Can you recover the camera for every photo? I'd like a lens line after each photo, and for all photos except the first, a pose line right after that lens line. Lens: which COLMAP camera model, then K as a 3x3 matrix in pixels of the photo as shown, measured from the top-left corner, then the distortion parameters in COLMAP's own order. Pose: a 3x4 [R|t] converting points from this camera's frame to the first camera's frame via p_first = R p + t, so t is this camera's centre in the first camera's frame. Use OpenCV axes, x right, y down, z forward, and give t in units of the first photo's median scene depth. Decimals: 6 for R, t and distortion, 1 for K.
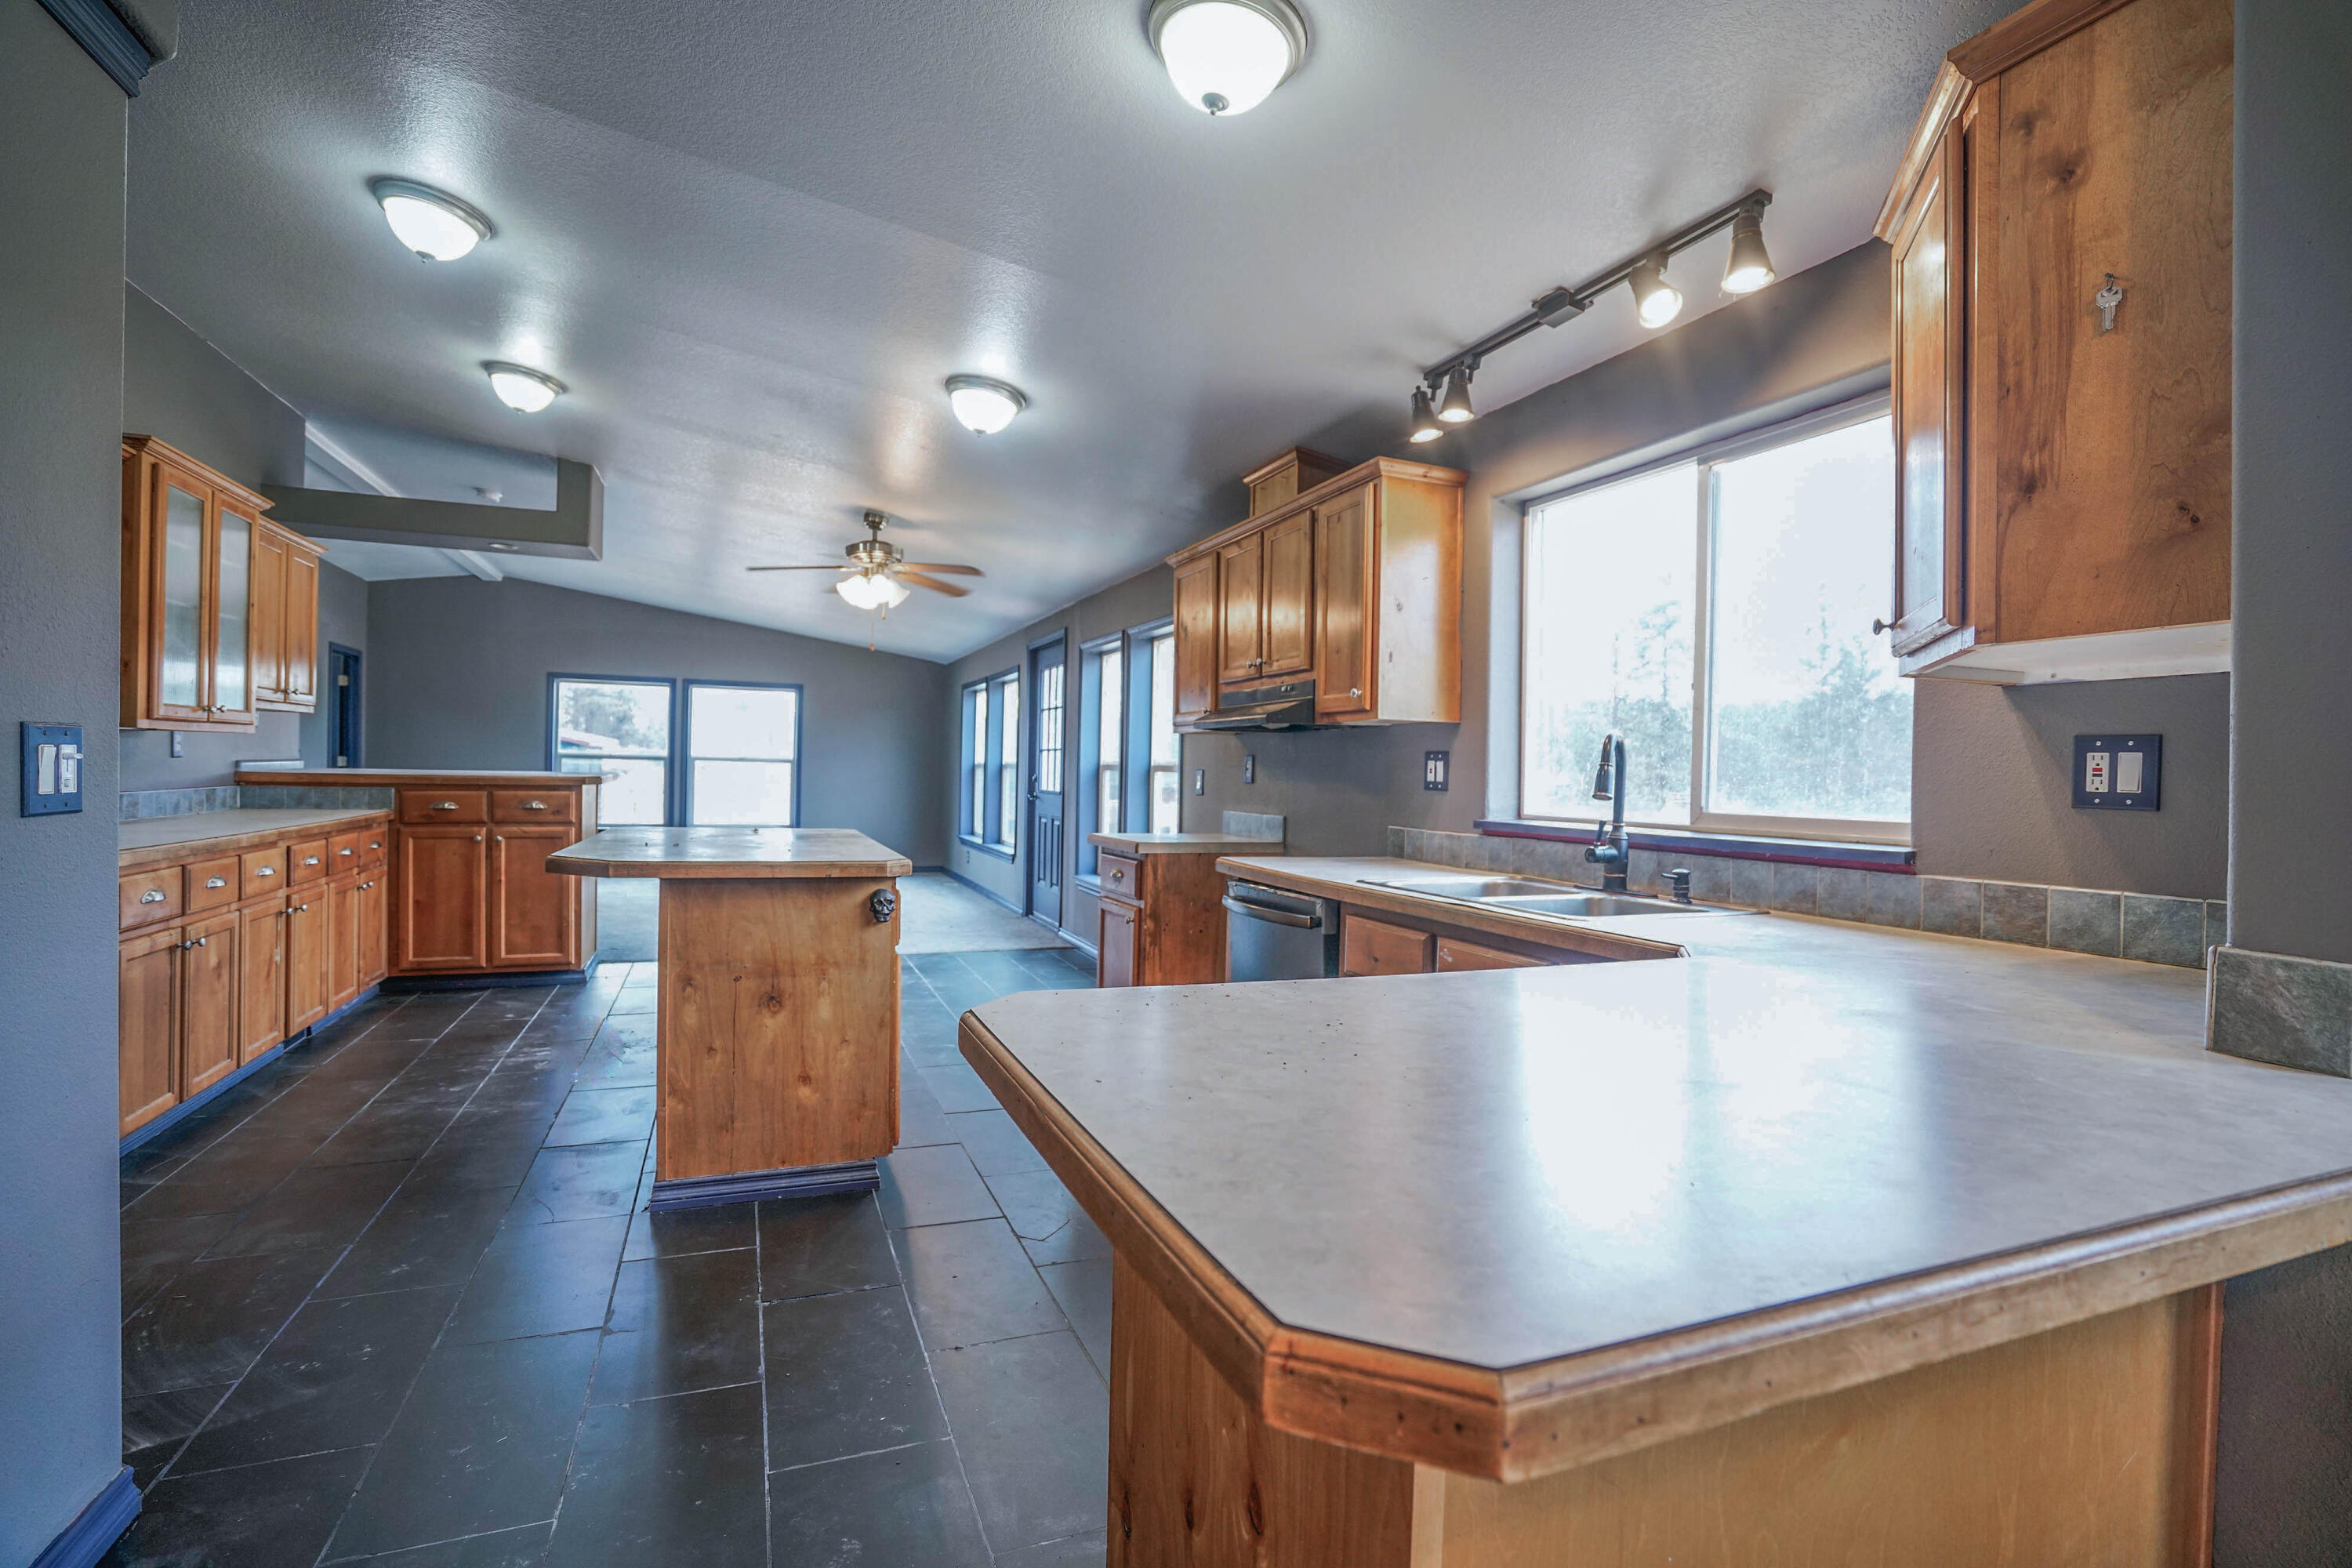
lens RADIAL K [[1080.1, 0, 1166.3], [0, 1080.1, 775.9], [0, 0, 1]] dist [-0.043241, 0.012756]
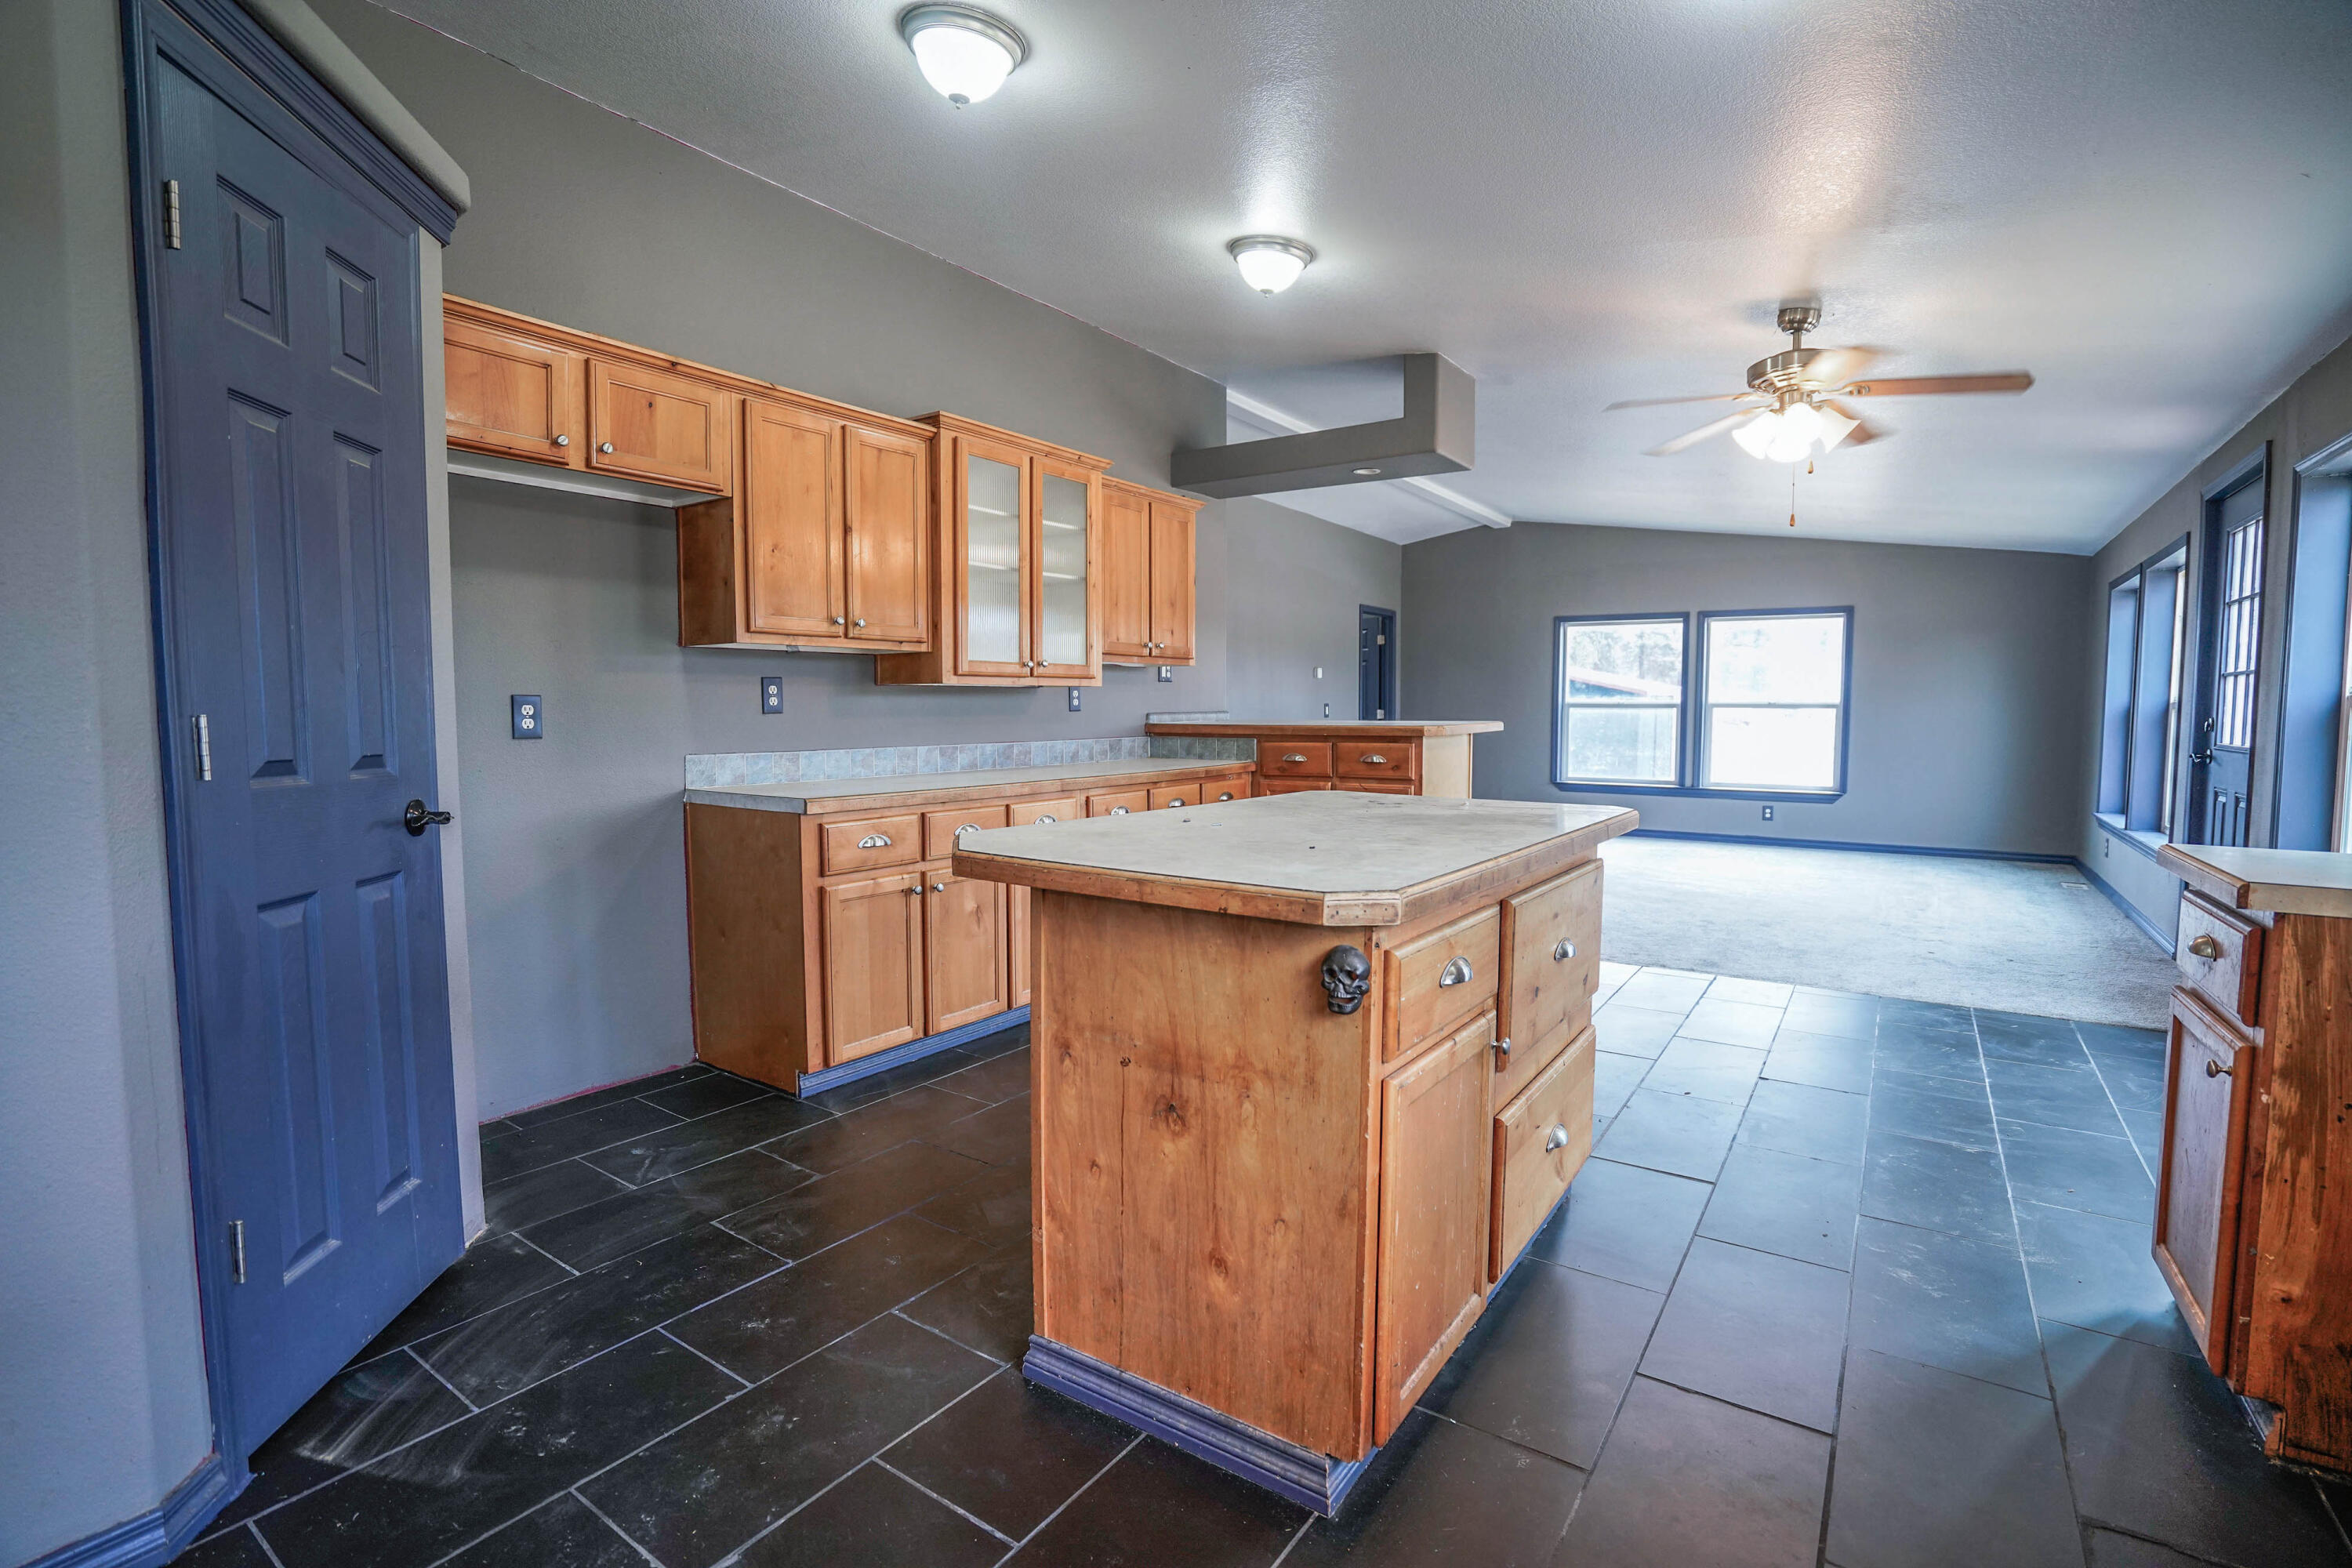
lens RADIAL K [[1080.1, 0, 1166.9], [0, 1080.1, 785.2], [0, 0, 1]] dist [-0.043241, 0.012756]
pose [[0.556042, 0.038247, -0.830274, 0.069600], [0.007424, 0.998672, 0.050976, 0.002982], [0.831121, -0.034509, 0.555020, 0.454611]]
